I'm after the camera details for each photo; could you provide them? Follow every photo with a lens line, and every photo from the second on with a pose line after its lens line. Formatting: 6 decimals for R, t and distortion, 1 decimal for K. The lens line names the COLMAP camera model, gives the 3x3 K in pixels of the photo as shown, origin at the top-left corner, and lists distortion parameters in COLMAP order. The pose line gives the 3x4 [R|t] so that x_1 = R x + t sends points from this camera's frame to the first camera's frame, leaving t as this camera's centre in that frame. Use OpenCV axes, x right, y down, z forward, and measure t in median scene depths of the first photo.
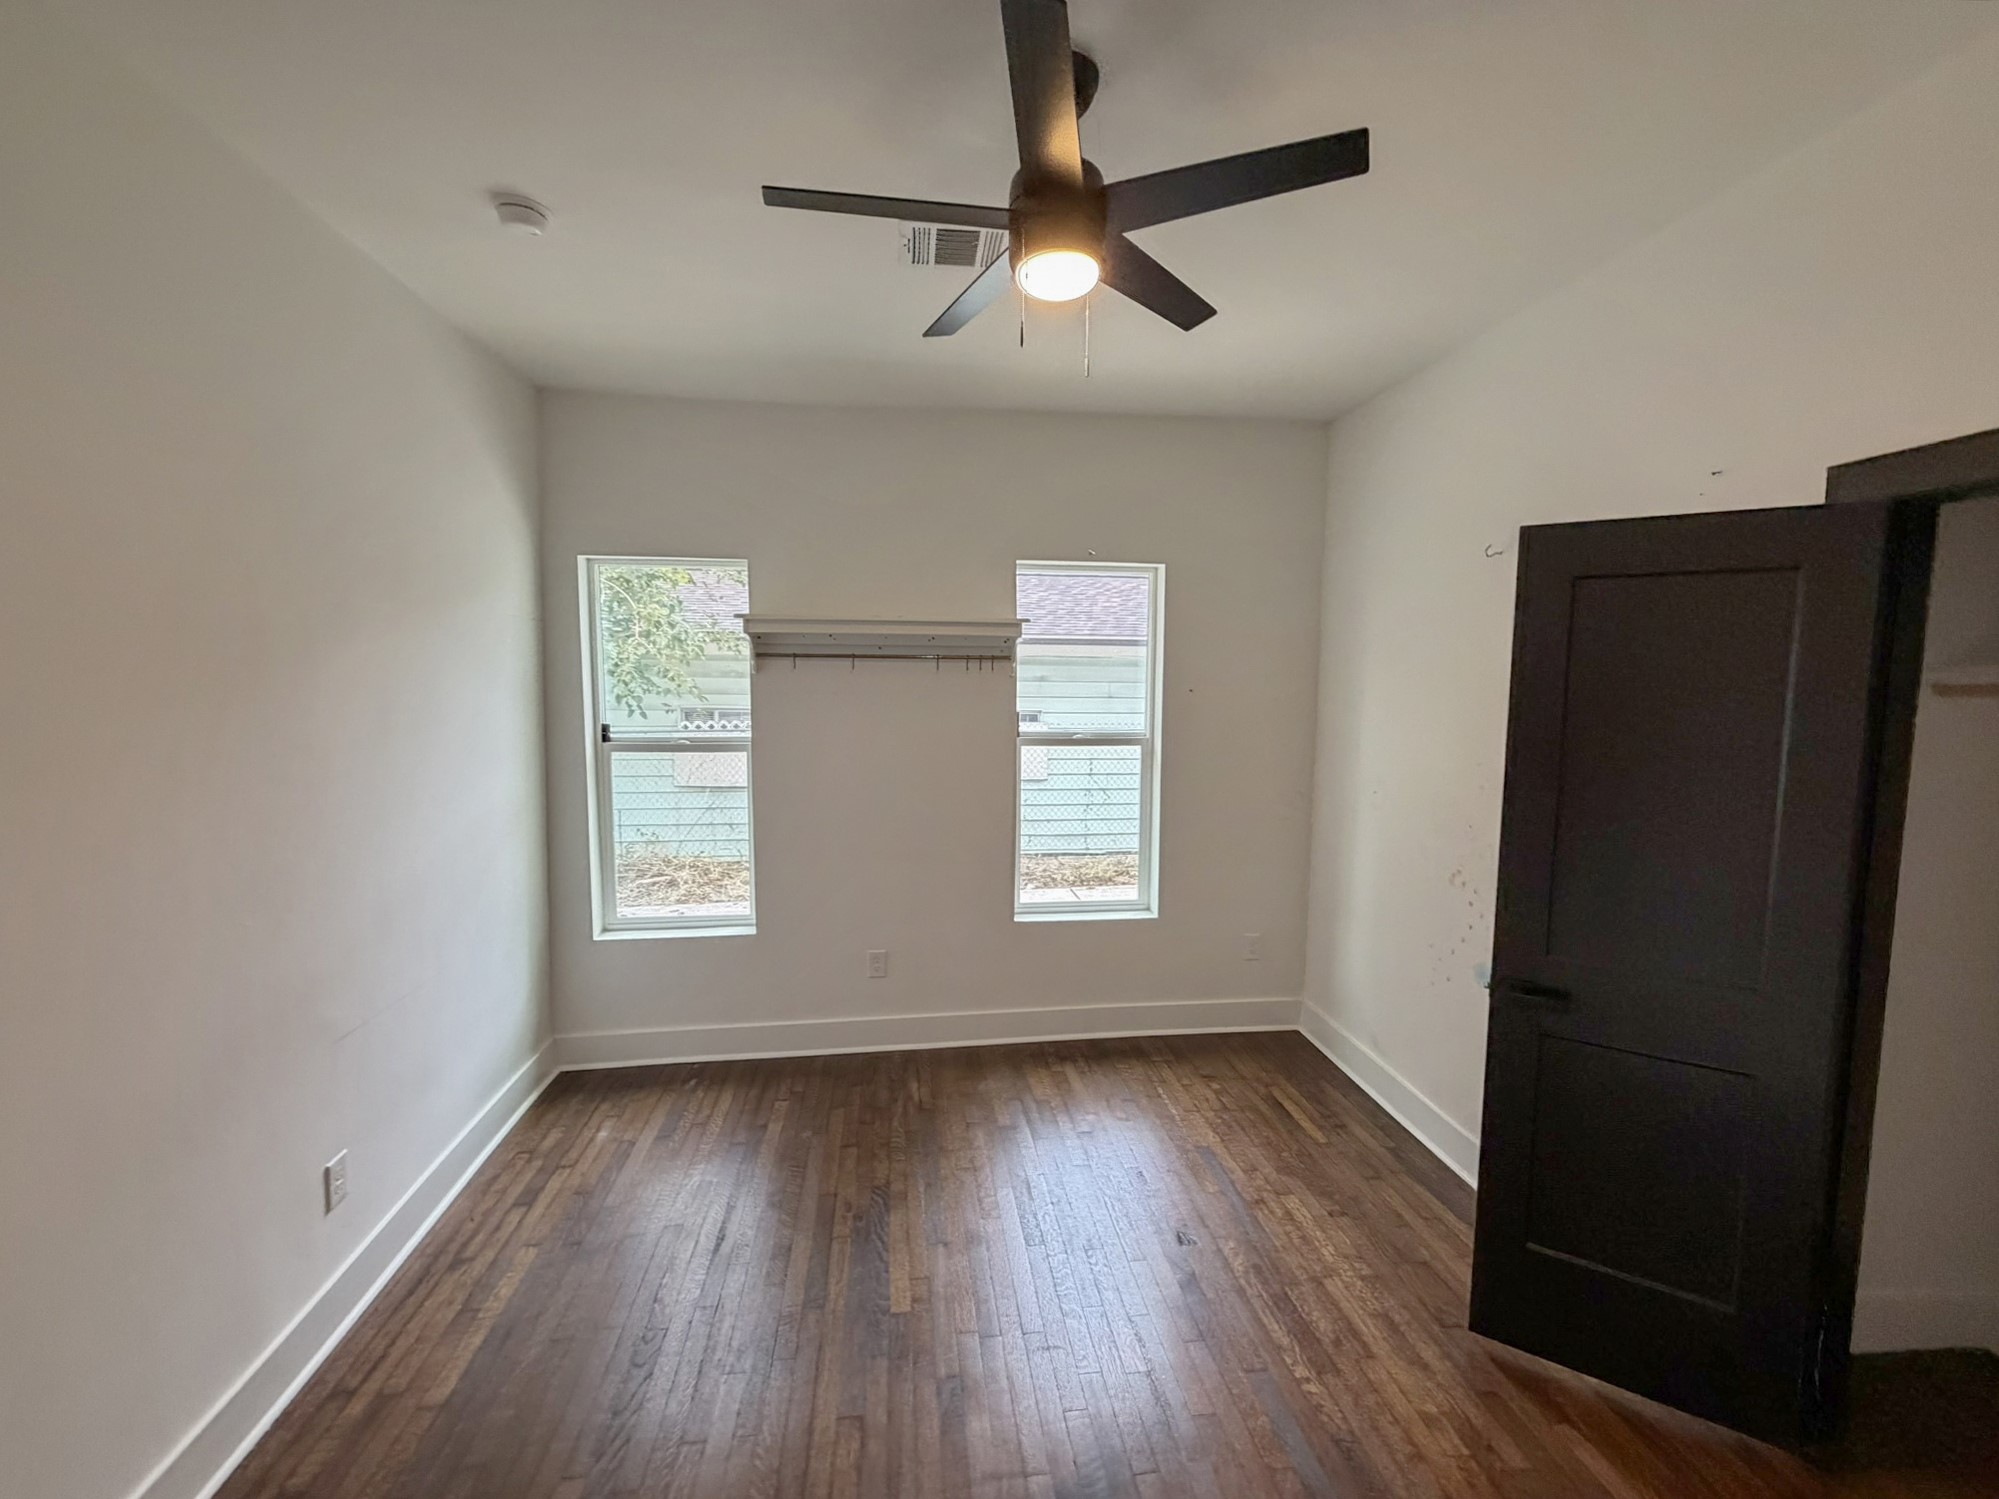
lens RADIAL K [[822.2, 0, 995.8], [0, 822.2, 748.4], [0, 0, 1]] dist [-0.000879, 0.000240]
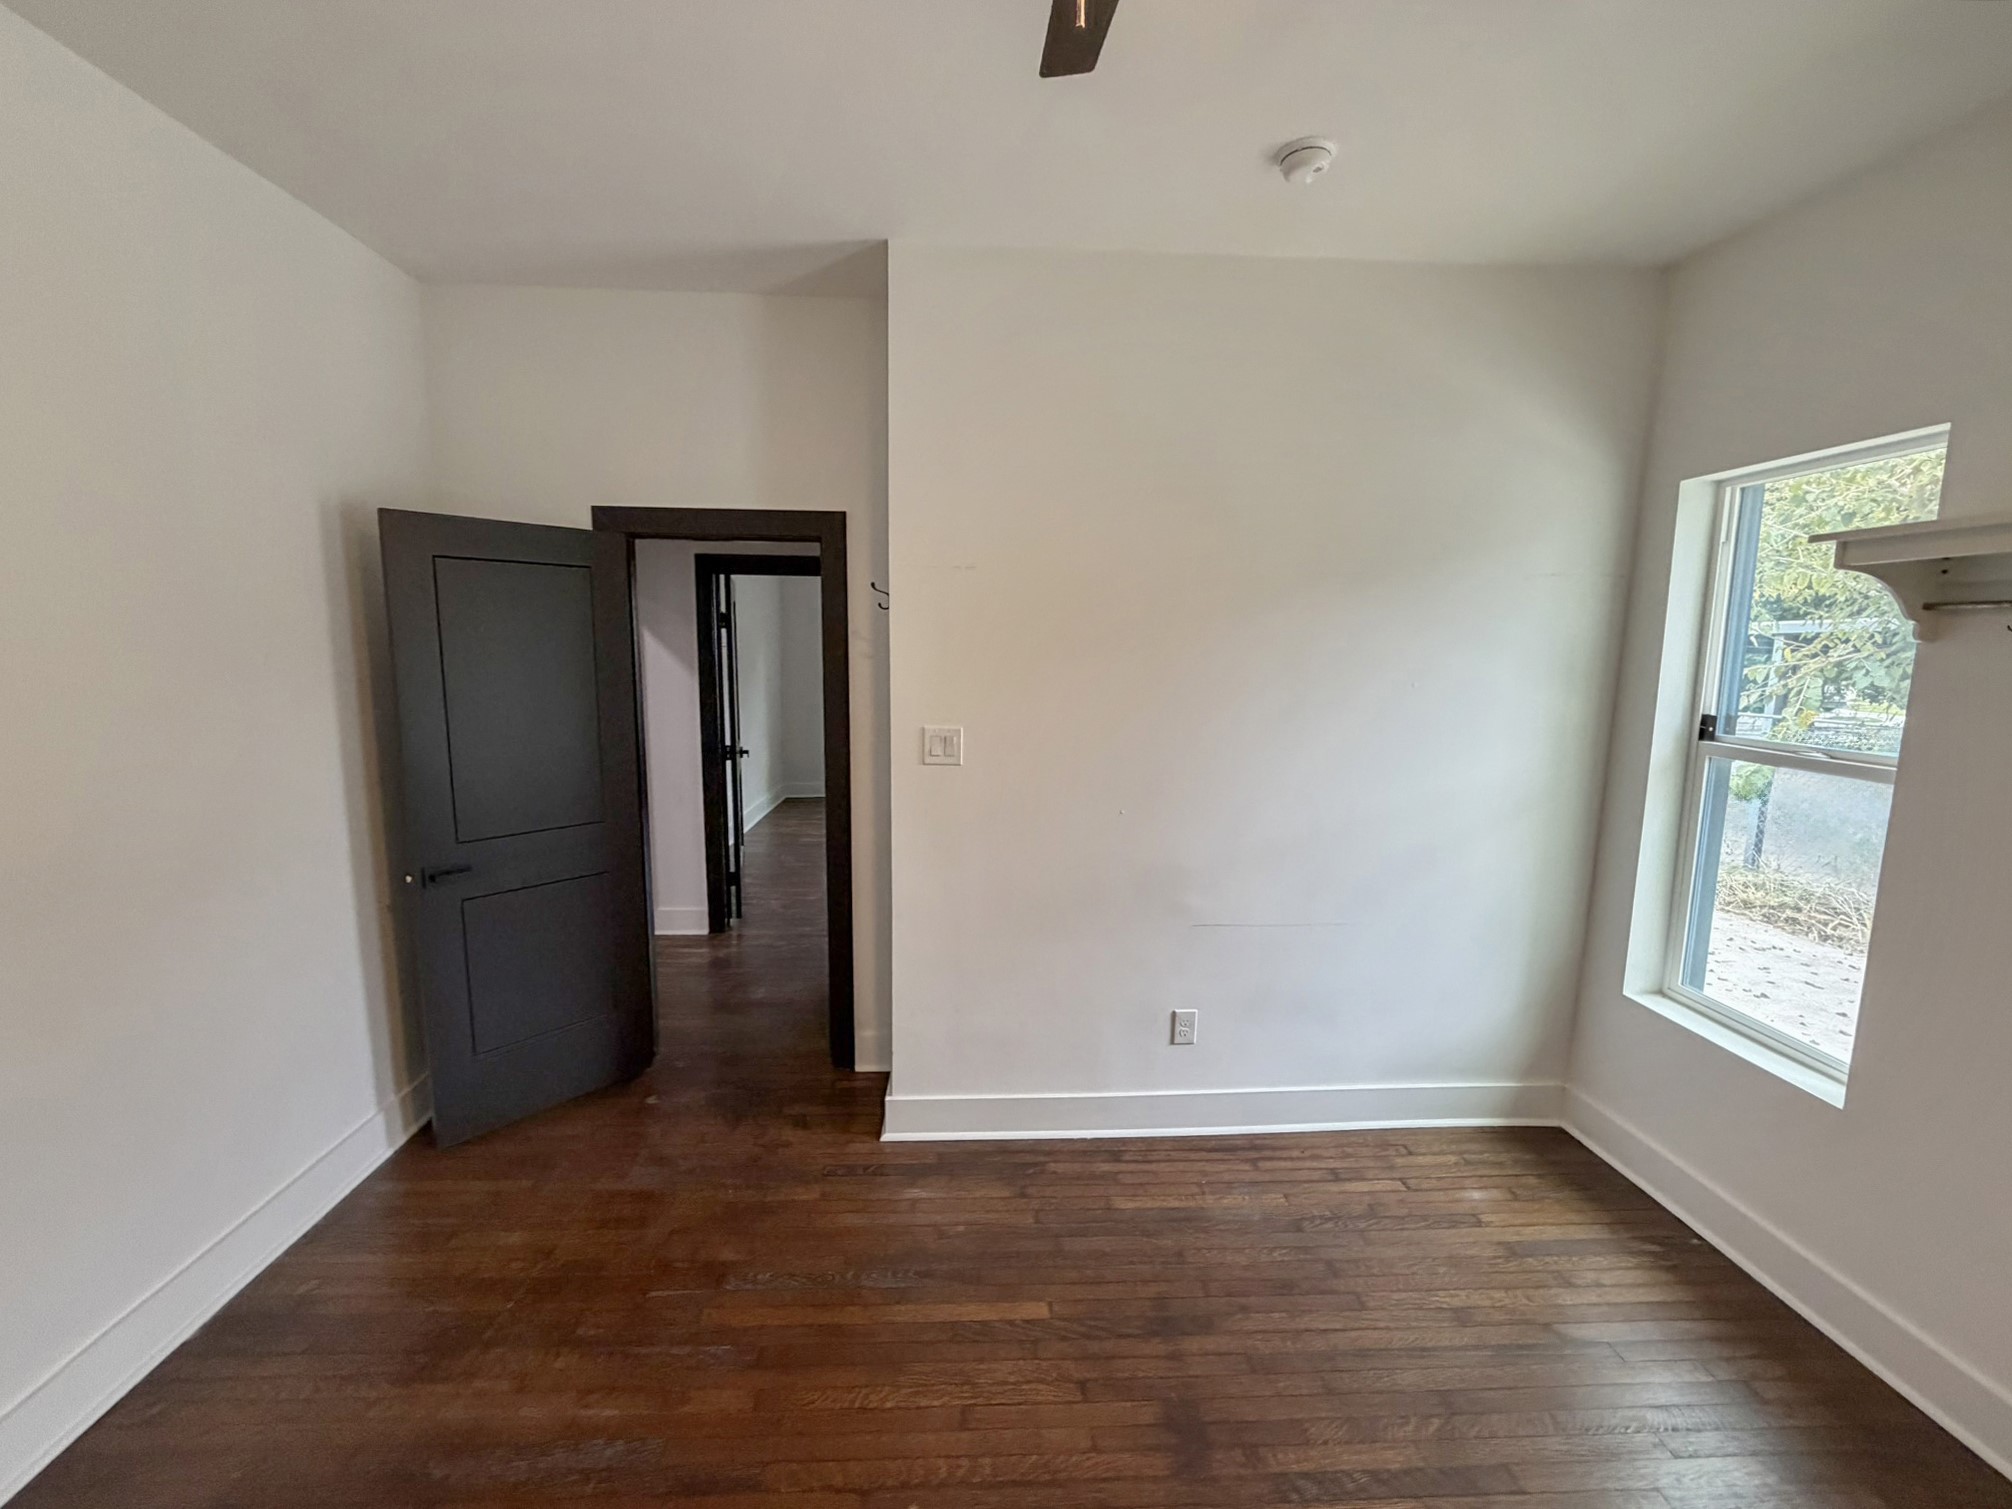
lens RADIAL K [[827.5, 0, 1002.3], [0, 827.5, 753.4], [0, 0, 1]] dist [-0.000879, 0.000240]
pose [[-0.068975, 0.119366, -0.990451, 0.302064], [-0.105528, 0.986373, 0.126223, -0.024089], [0.992021, 0.113227, -0.055439, 0.471012]]
